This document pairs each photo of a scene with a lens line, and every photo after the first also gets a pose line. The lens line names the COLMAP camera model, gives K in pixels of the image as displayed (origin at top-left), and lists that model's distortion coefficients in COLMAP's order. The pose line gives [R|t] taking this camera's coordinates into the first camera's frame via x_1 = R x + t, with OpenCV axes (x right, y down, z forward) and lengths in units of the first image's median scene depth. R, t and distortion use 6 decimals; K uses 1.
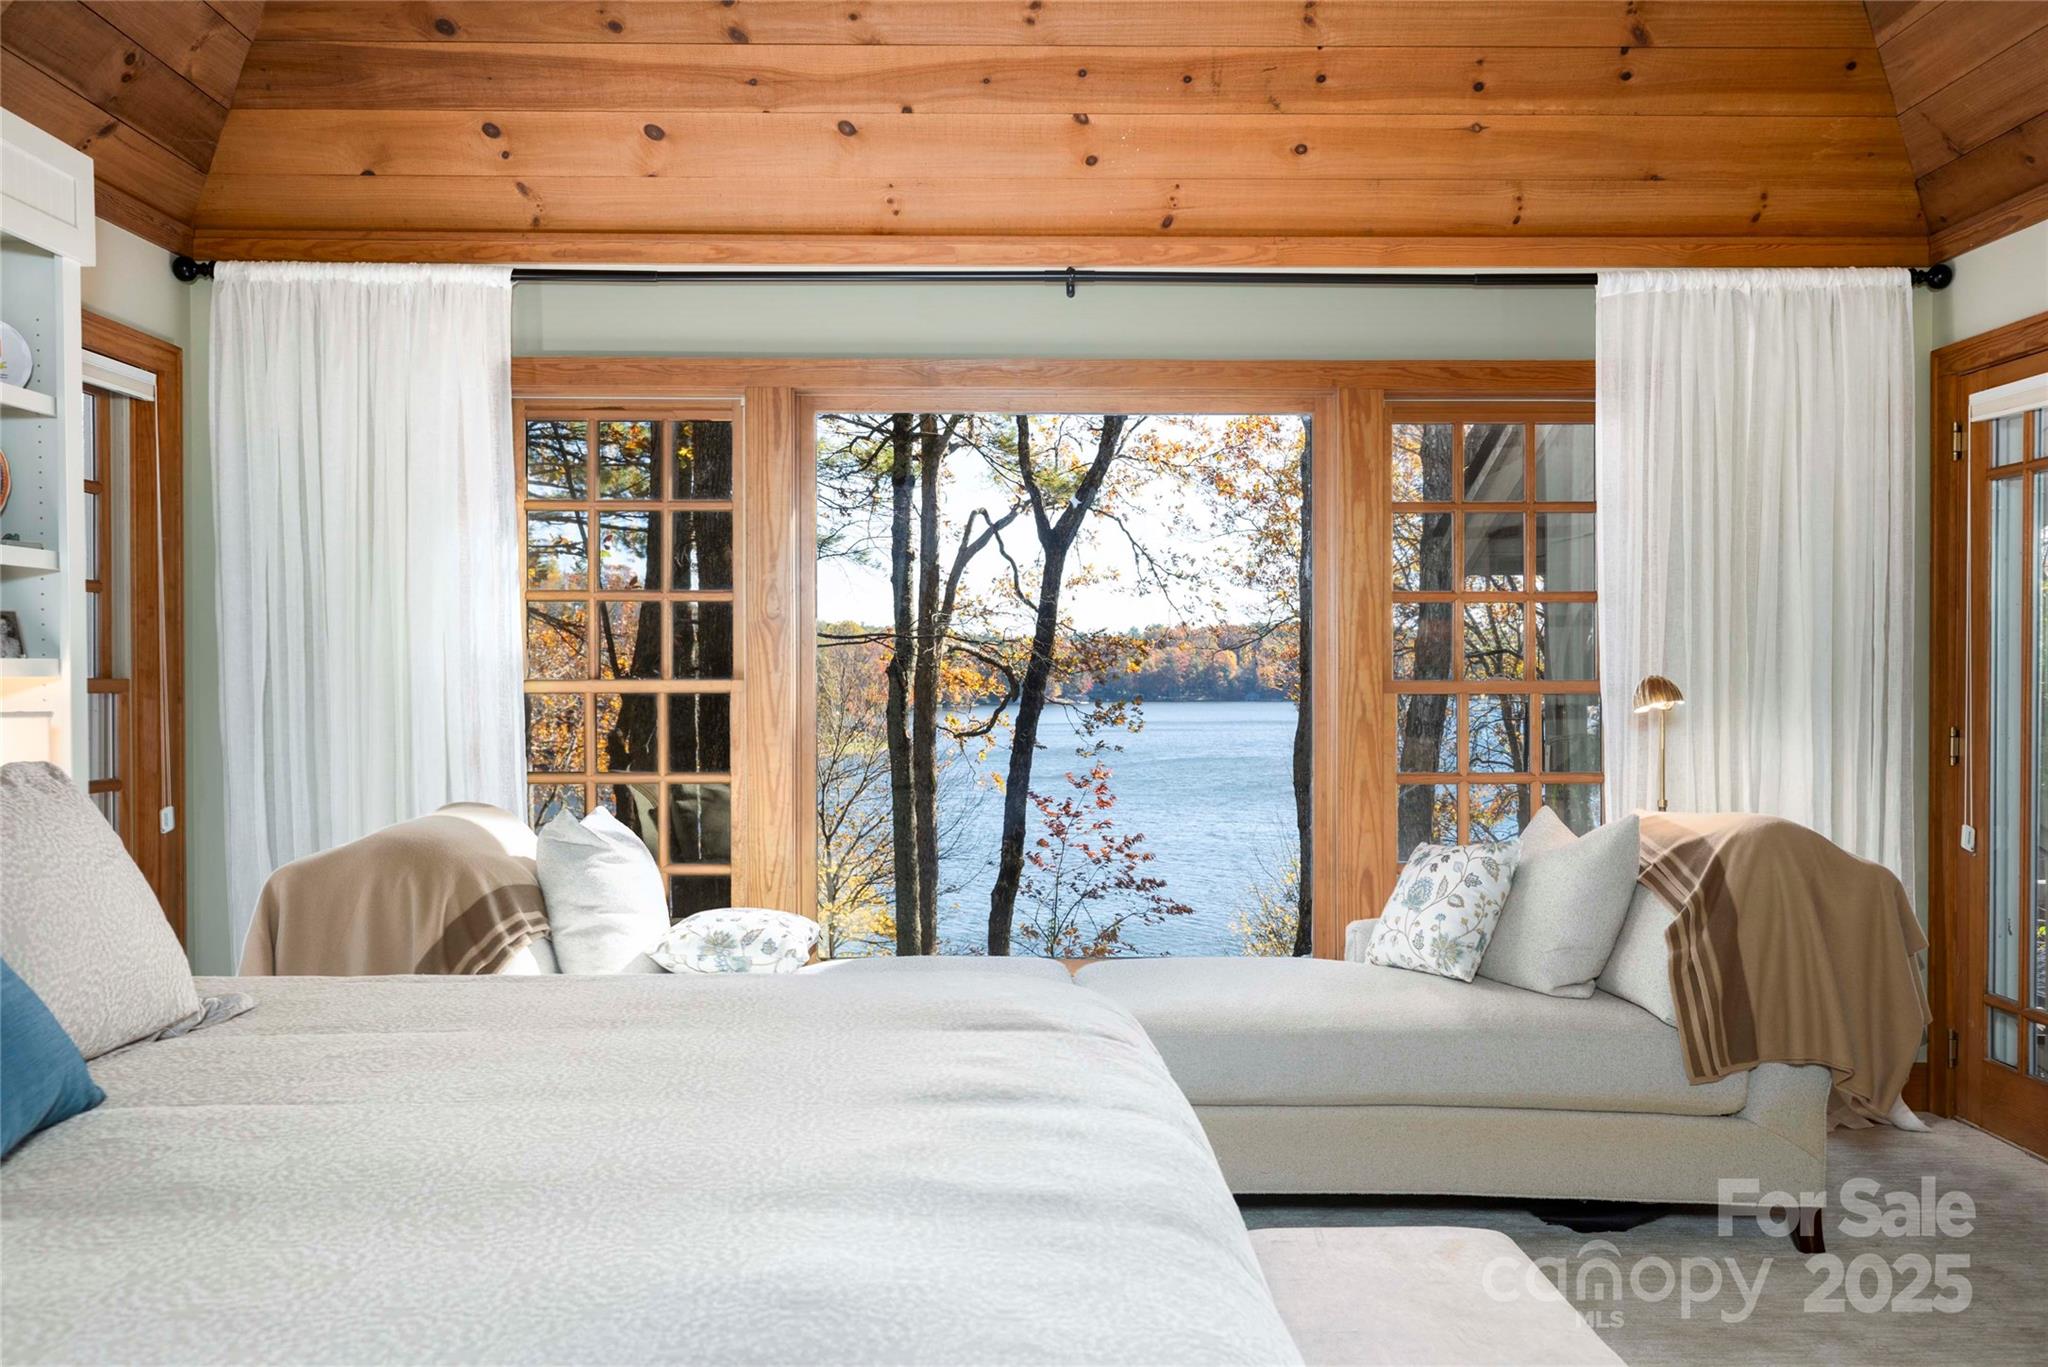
lens RADIAL K [[1579.8, 0, 1022.2], [0, 1579.8, 687.7], [0, 0, 1]] dist [-0.002227, -0.000541]
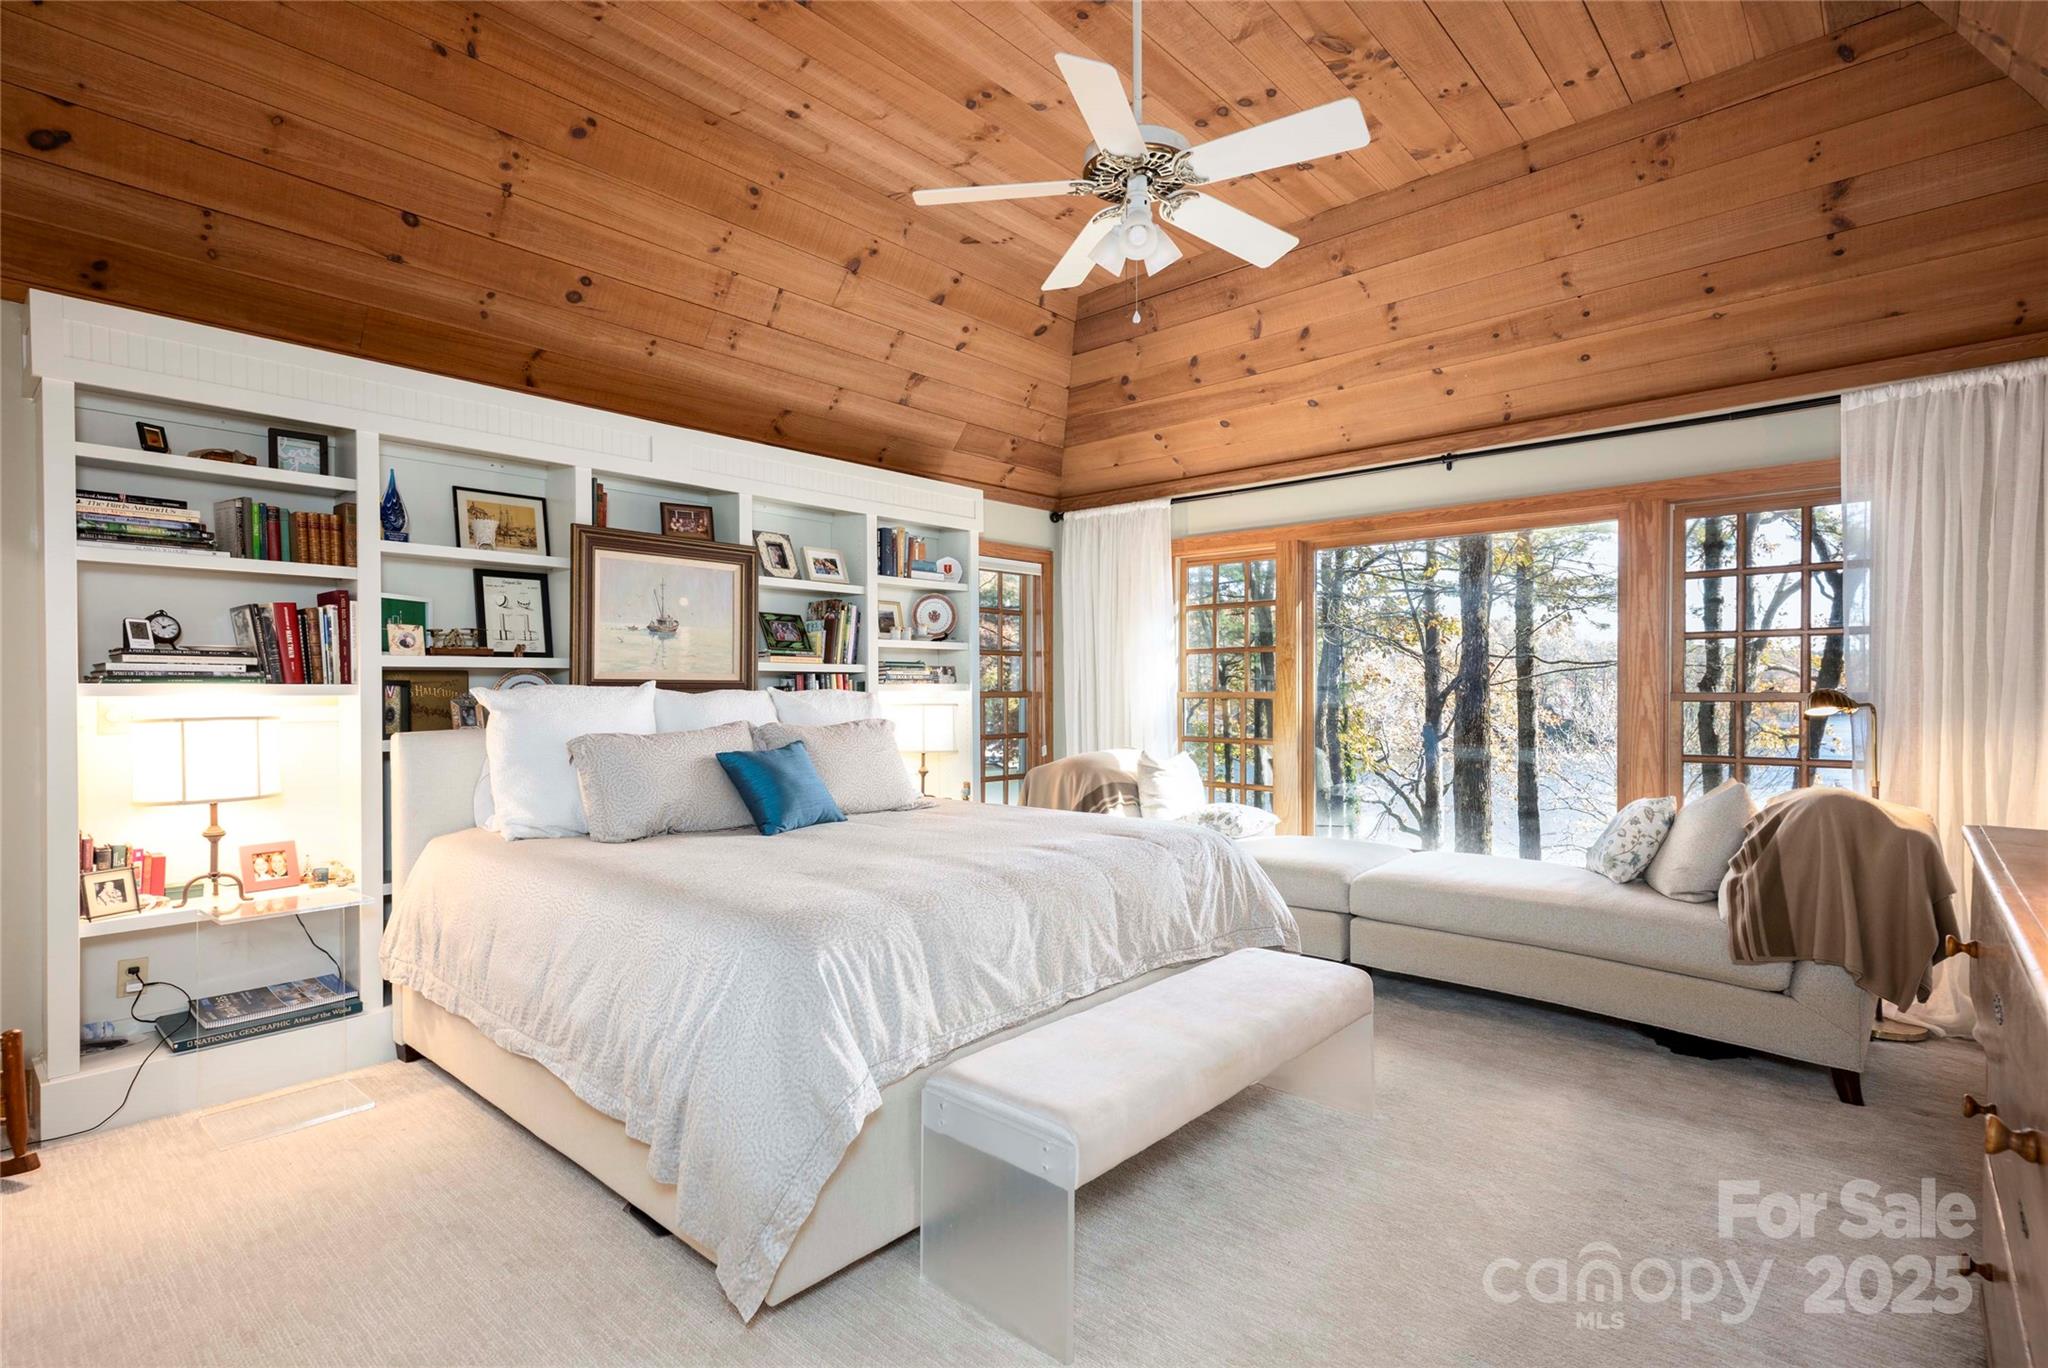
lens RADIAL K [[965.2, 0, 1022.9], [0, 965.2, 690.5], [0, 0, 1]] dist [0.003657, -0.001326]
pose [[0.737712, -0.000707, -0.675116, 0.421235], [-0.003783, 0.999979, -0.005182, 0.000714], [0.675105, 0.006377, 0.737694, -0.096925]]
